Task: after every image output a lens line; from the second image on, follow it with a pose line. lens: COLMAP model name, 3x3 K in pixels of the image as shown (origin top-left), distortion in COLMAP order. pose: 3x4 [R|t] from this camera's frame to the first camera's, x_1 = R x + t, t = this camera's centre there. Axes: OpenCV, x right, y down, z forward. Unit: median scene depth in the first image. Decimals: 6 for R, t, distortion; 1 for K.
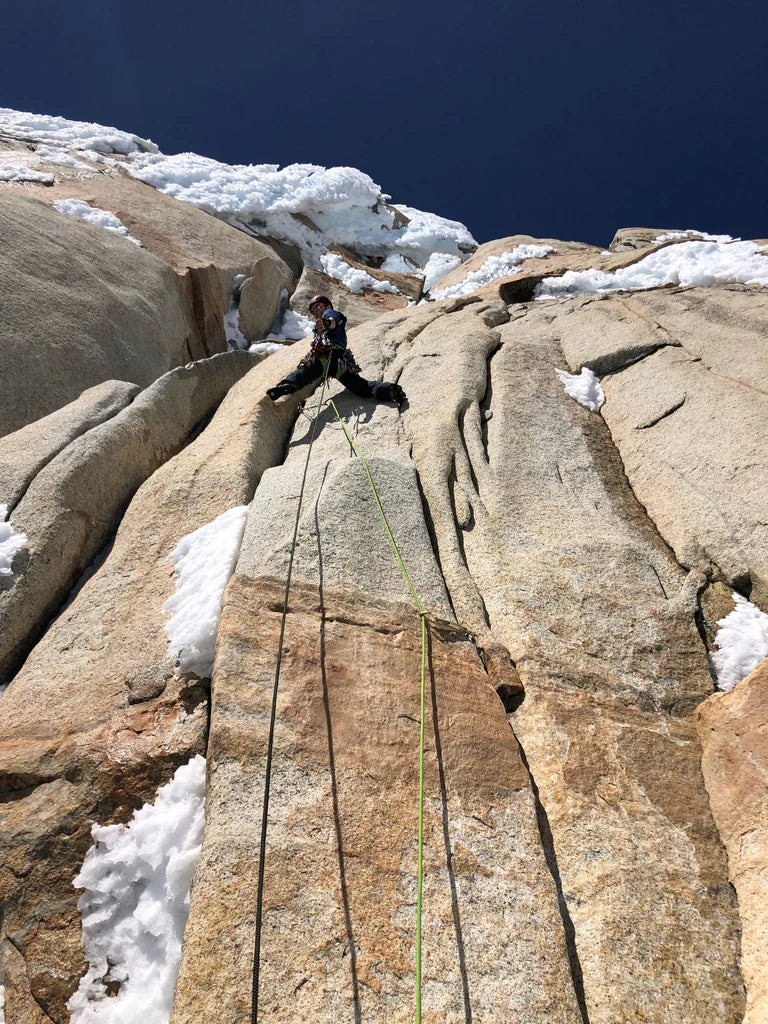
lens RADIAL K [[835.2, 0, 402.1], [0, 835.2, 509.2], [0, 0, 1]] dist [0.011676, -0.000099]
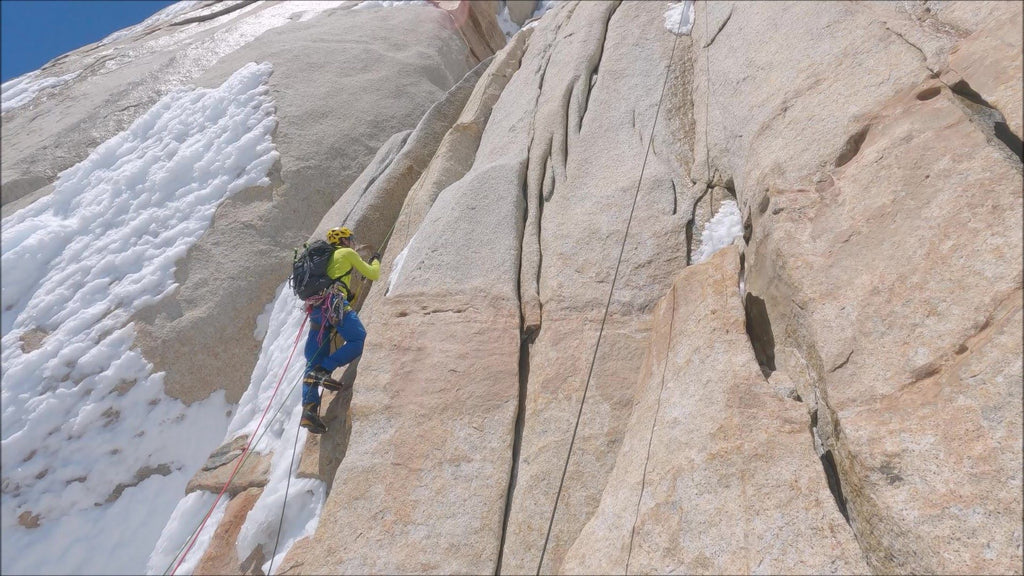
lens RADIAL K [[534.9, 0, 512.0], [0, 534.9, 288.0], [0, 0, 1]] dist [-0.003710, -0.001384]
pose [[0.879834, -0.228967, -0.416494, 0.467474], [0.351672, 0.903109, 0.246416, -0.114437], [0.319718, -0.363274, 0.875107, 0.055530]]
